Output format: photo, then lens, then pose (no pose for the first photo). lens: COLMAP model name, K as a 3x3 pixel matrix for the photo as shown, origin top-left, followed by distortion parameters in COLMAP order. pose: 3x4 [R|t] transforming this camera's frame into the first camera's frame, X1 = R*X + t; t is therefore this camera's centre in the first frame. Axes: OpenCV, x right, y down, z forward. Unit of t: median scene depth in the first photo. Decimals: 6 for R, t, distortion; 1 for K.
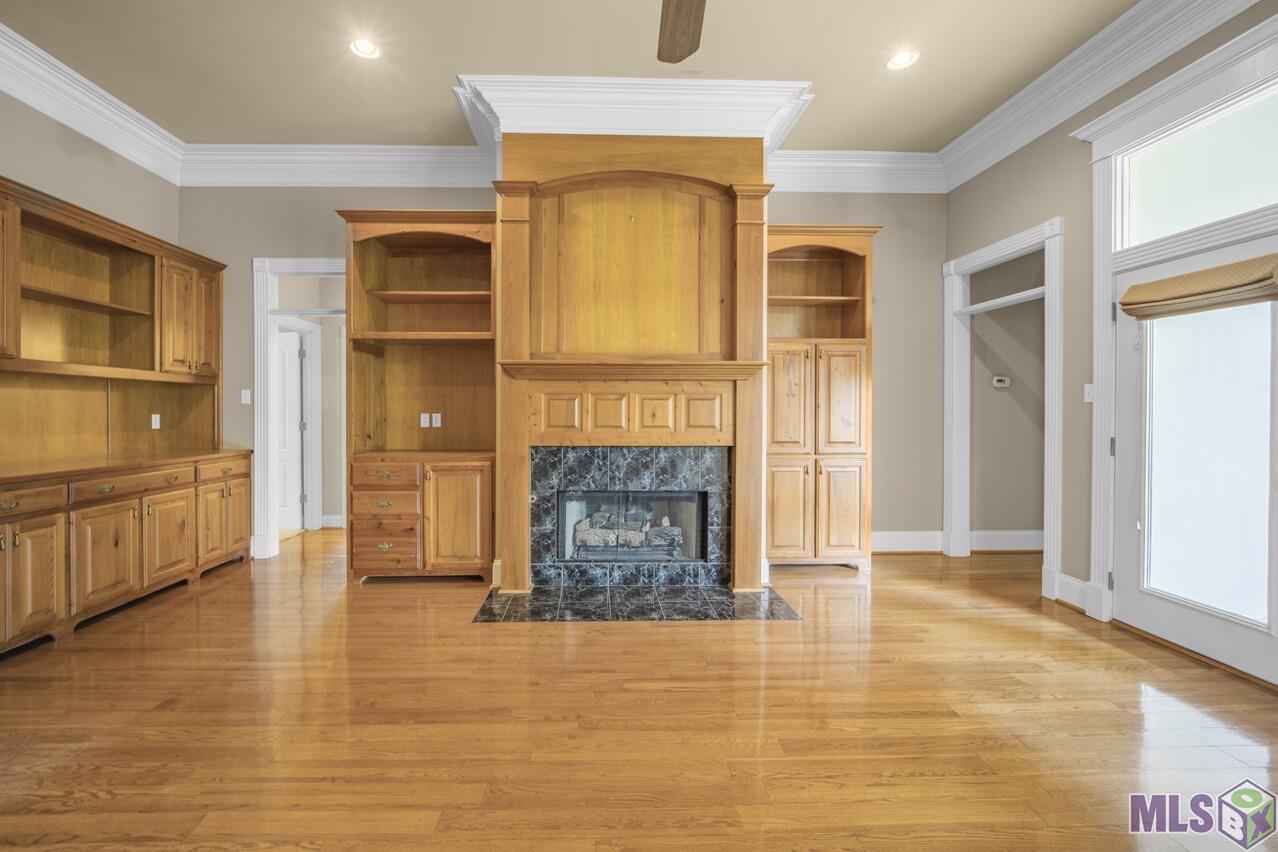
lens RADIAL K [[524.0, 0, 609.0], [0, 524.0, 413.1], [0, 0, 1]] dist [-0.012396, 0.000162]
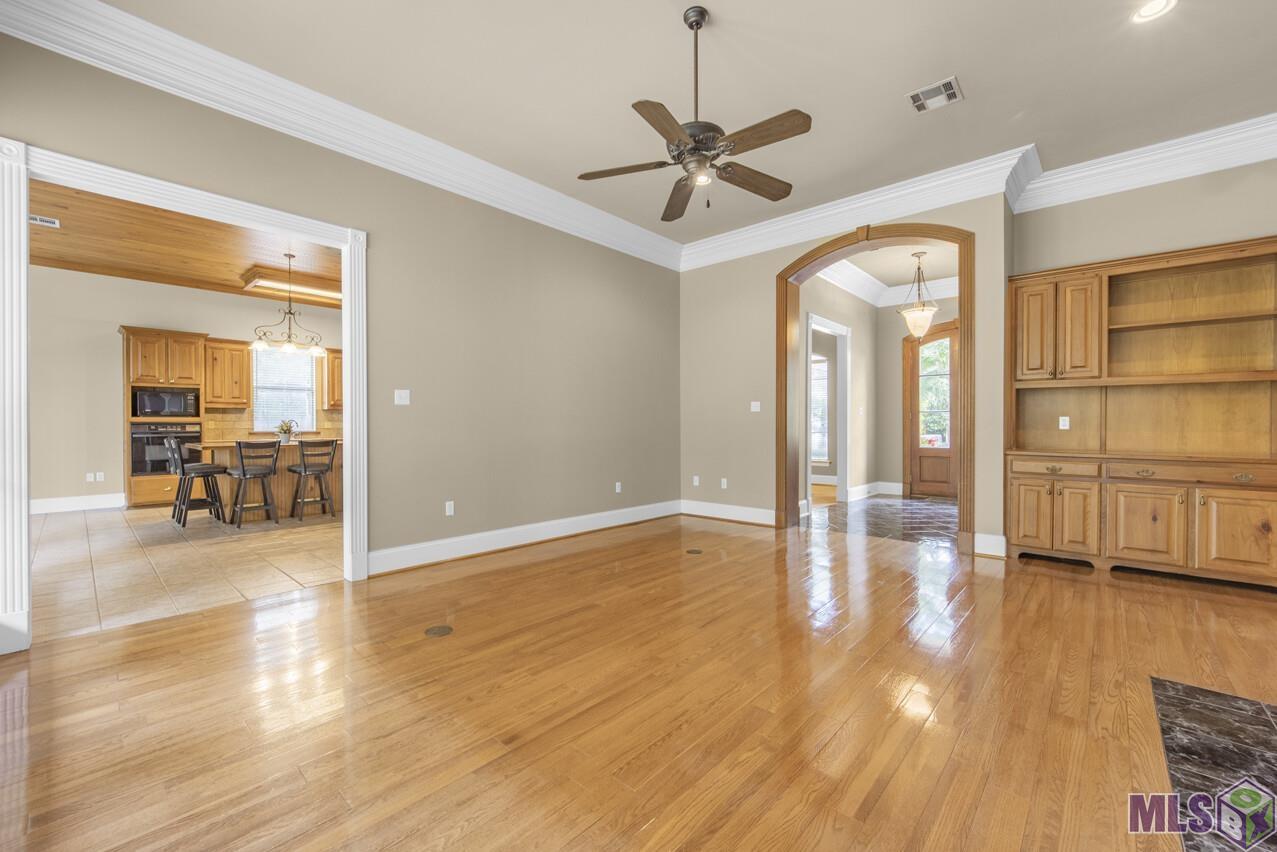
lens RADIAL K [[519.5, 0, 638.5], [0, 519.5, 426.0], [0, 0, 1]] dist [-0.023207, -0.000152]
pose [[-0.688186, 0.003570, -0.725525, 0.663070], [-0.002126, 0.999974, 0.006938, 0.021250], [0.725531, 0.006317, -0.688161, 0.796546]]
